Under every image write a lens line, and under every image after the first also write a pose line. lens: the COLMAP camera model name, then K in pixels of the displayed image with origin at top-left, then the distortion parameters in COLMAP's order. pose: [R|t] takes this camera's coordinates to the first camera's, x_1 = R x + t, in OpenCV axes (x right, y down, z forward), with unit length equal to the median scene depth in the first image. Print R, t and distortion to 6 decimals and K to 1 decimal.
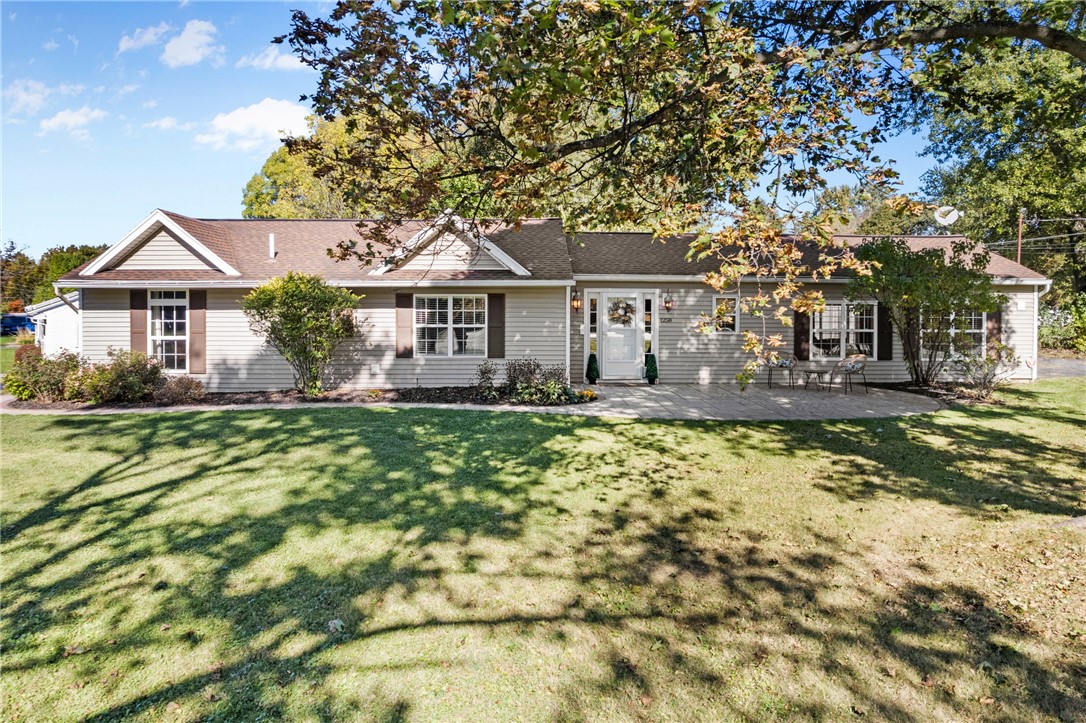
lens RADIAL K [[697.4, 0, 537.0], [0, 697.4, 360.1], [0, 0, 1]] dist [-0.057764, 0.036378]
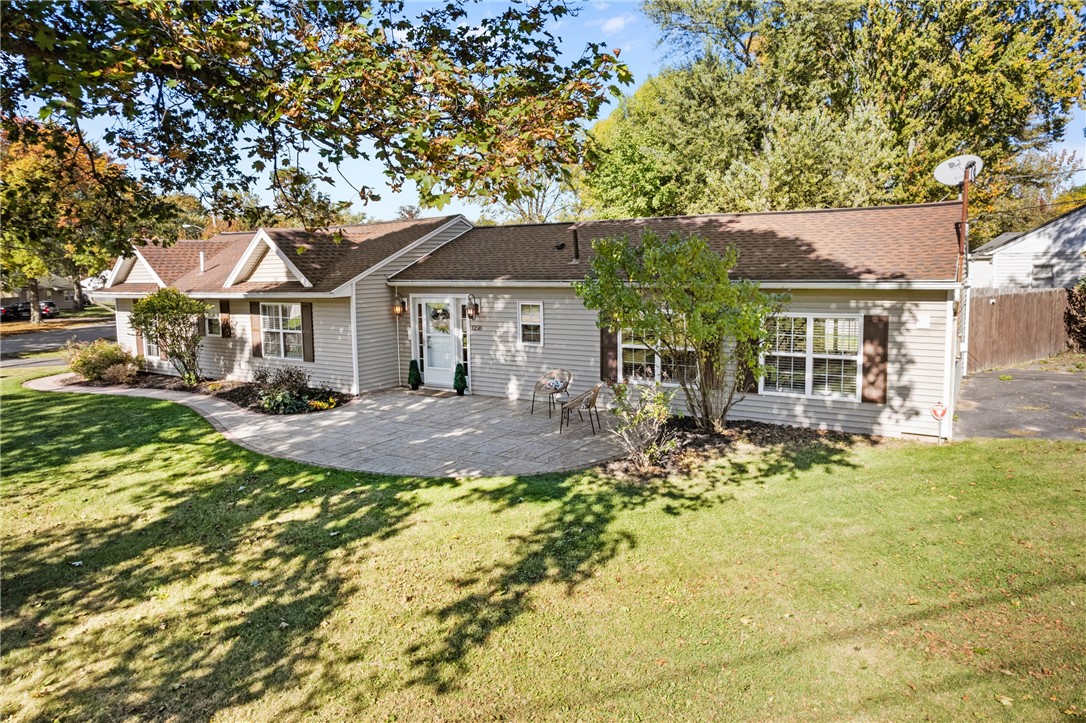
lens RADIAL K [[697.4, 0, 543.7], [0, 697.4, 364.2], [0, 0, 1]] dist [-0.057764, 0.036378]
pose [[0.839837, 0.060233, -0.539487, 0.762303], [-0.016995, 0.996255, 0.084774, -0.088739], [0.542573, -0.062027, 0.837716, 0.263754]]
